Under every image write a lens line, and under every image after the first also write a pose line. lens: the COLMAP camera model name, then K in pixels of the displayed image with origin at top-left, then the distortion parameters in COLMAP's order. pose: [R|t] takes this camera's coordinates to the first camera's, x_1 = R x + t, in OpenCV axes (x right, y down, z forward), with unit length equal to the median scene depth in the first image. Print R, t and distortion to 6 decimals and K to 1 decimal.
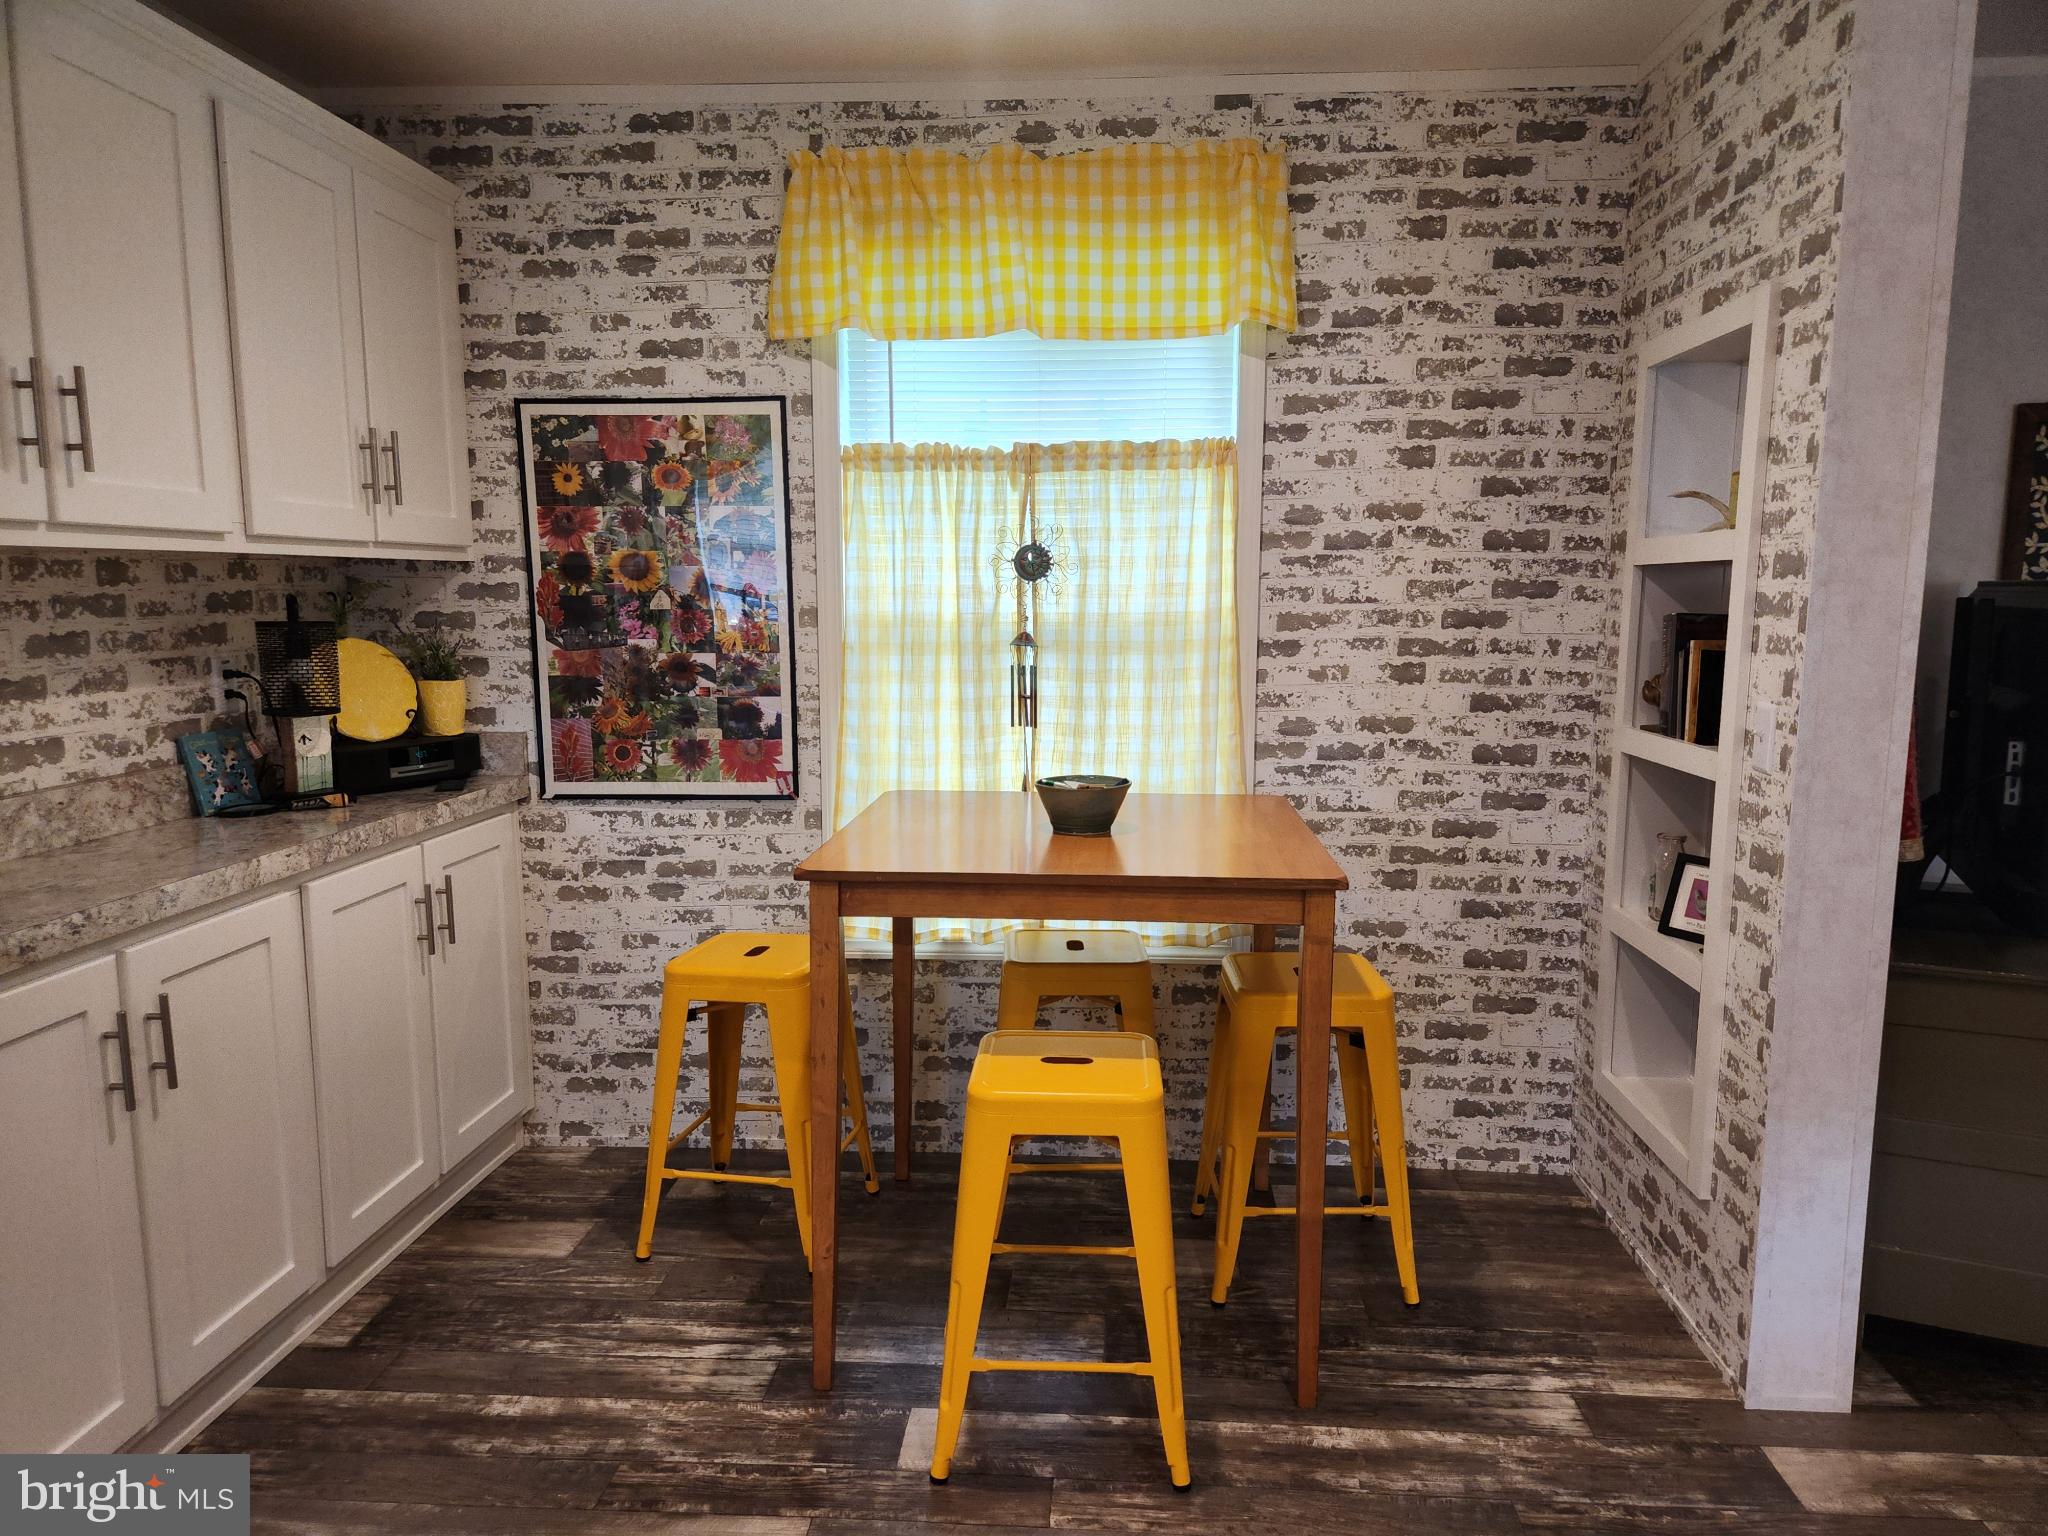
lens RADIAL K [[1361.7, 0, 1042.9], [0, 1361.7, 780.3], [0, 0, 1]] dist [0.088373, -0.087931]
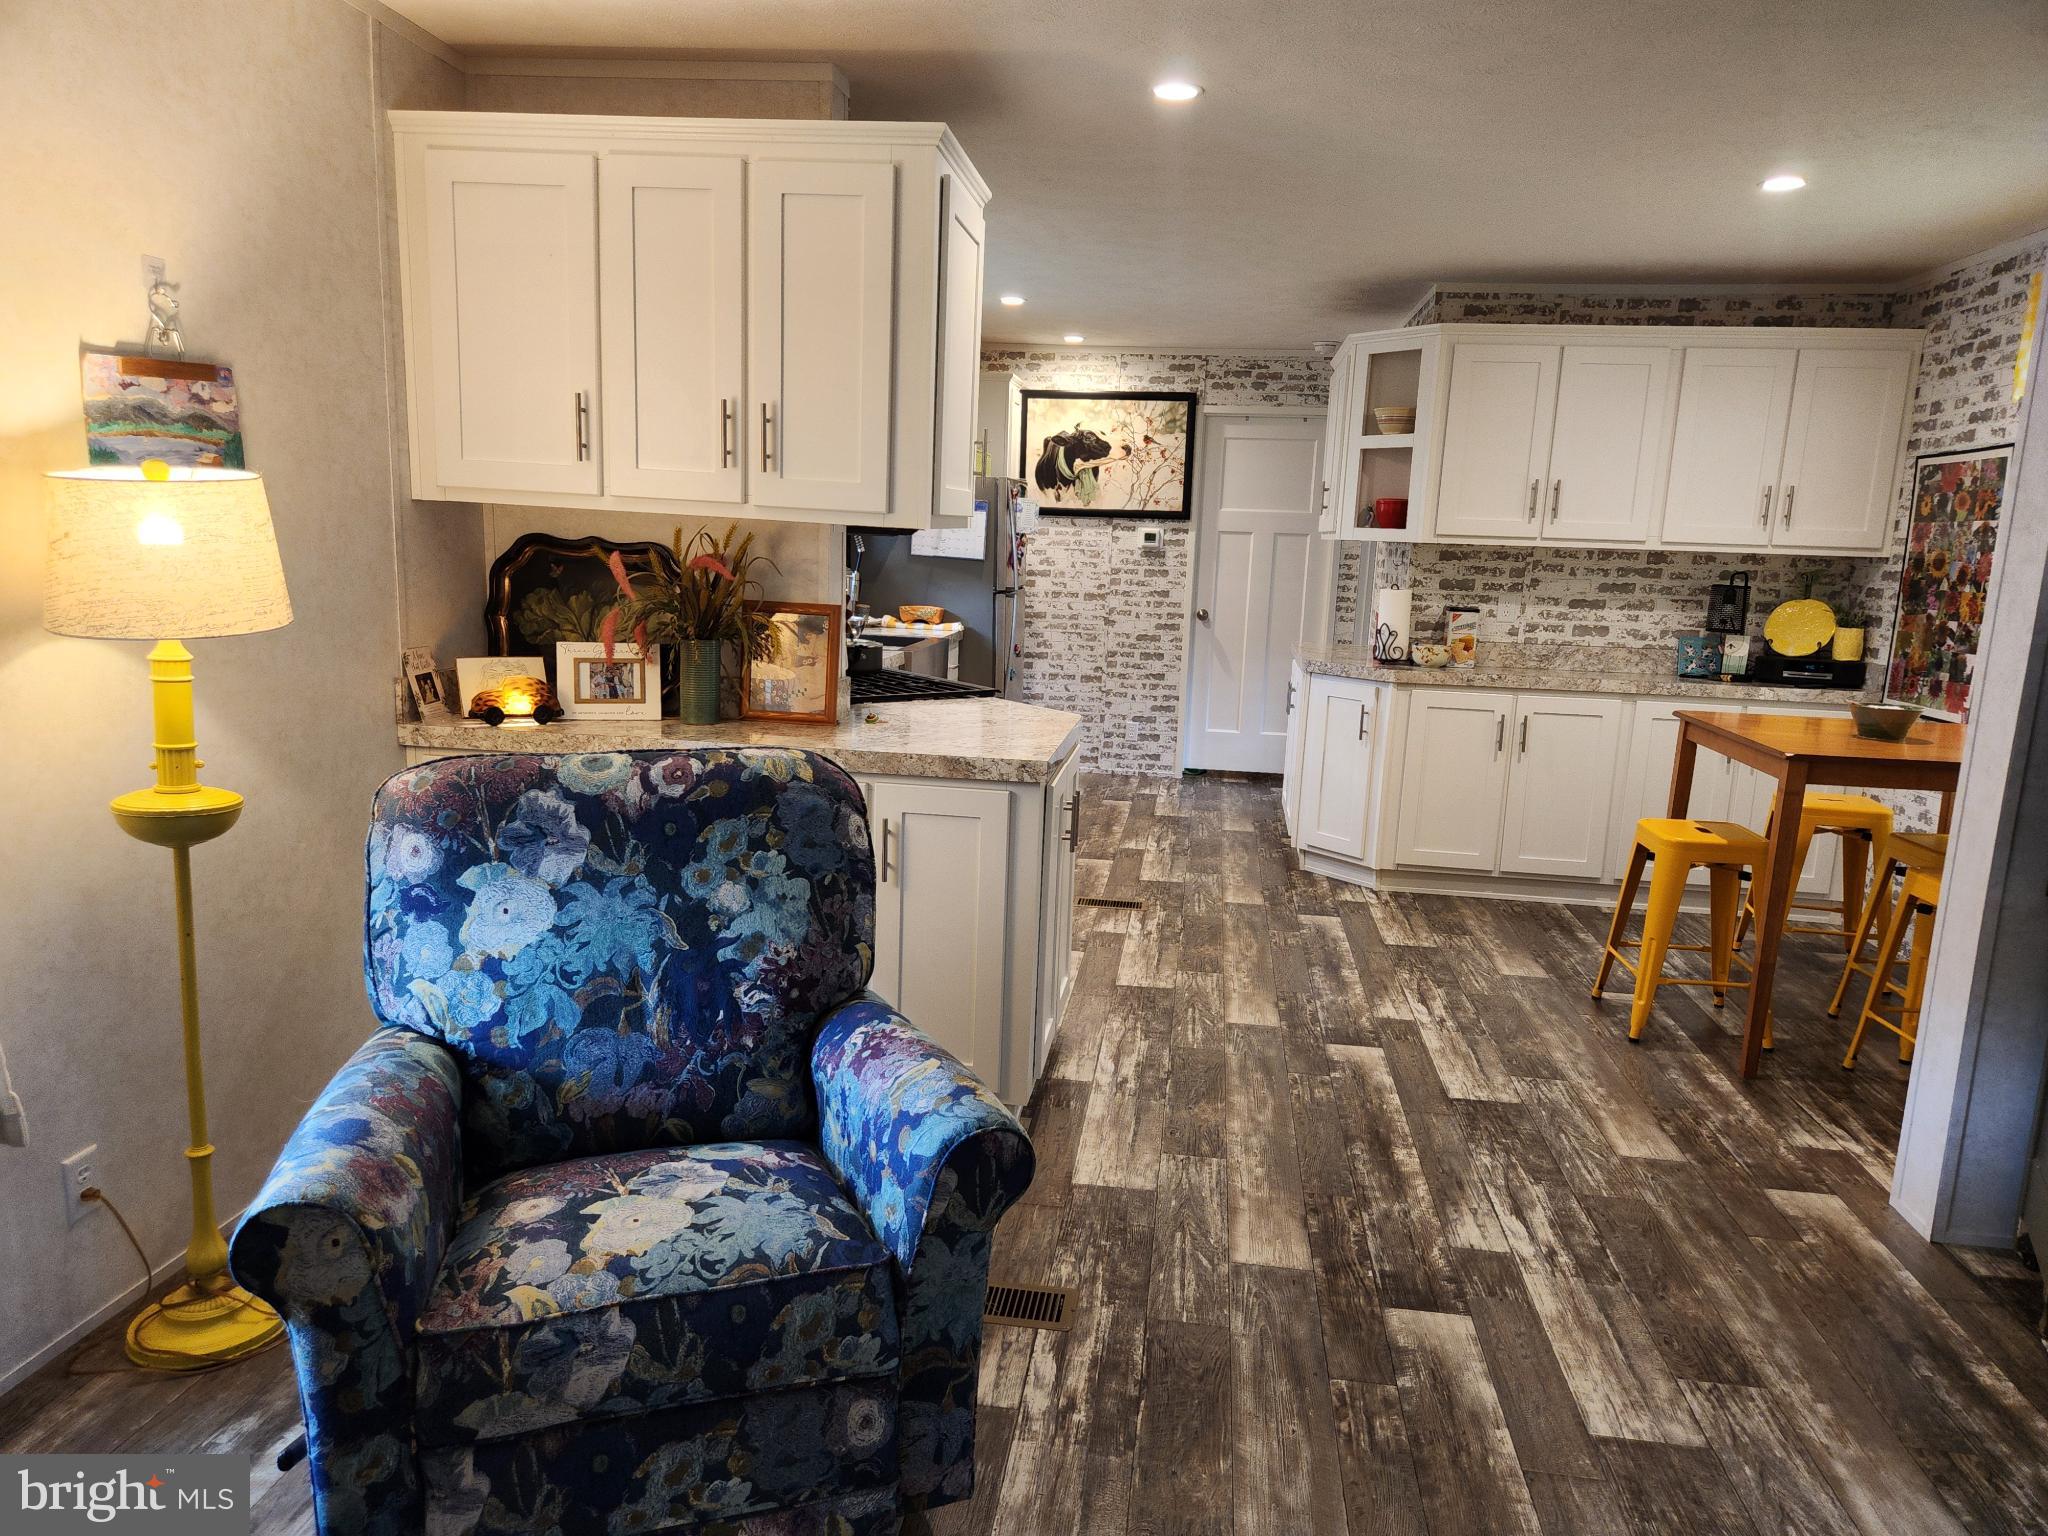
lens RADIAL K [[1361.7, 0, 1042.9], [0, 1361.7, 780.3], [0, 0, 1]] dist [0.088373, -0.087931]
pose [[-0.059782, 0.175159, -0.982723, 1.337176], [-0.179589, 0.966533, 0.183198, -0.027437], [0.981924, 0.187438, -0.026324, 0.122520]]
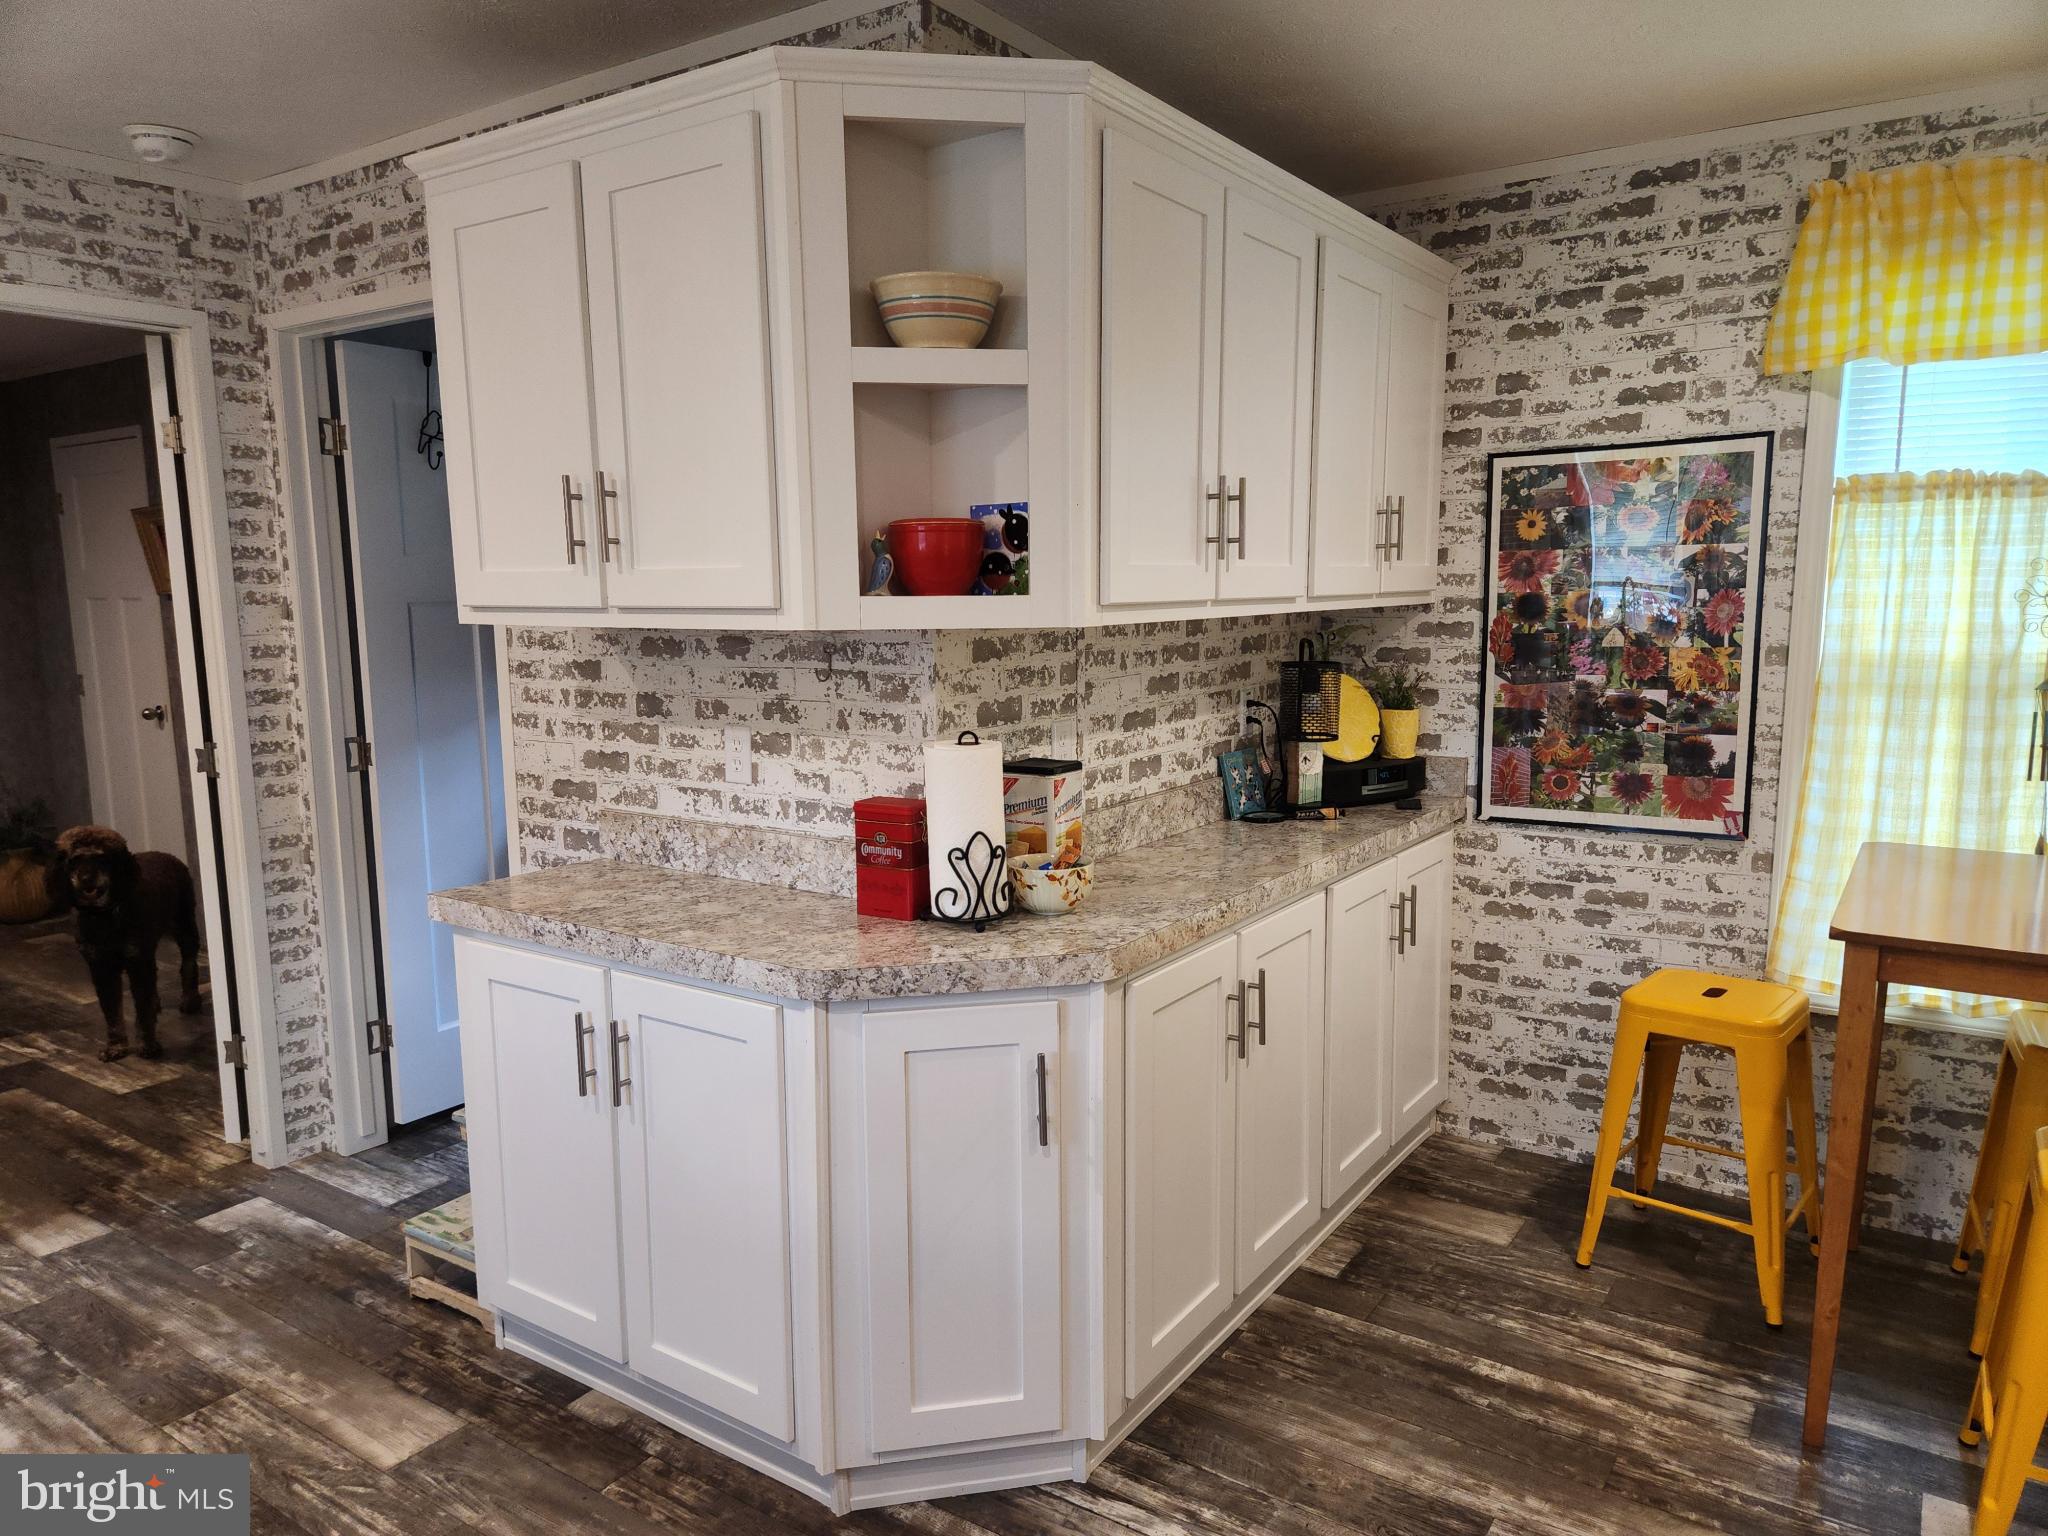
lens RADIAL K [[1362.5, 0, 1035.6], [0, 1362.5, 786.7], [0, 0, 1]] dist [0.077241, -0.067378]
pose [[0.863319, 0.064238, -0.500553, -0.130896], [-0.058570, 0.997917, 0.027051, -0.022558], [0.501248, 0.005964, 0.865283, -0.119994]]
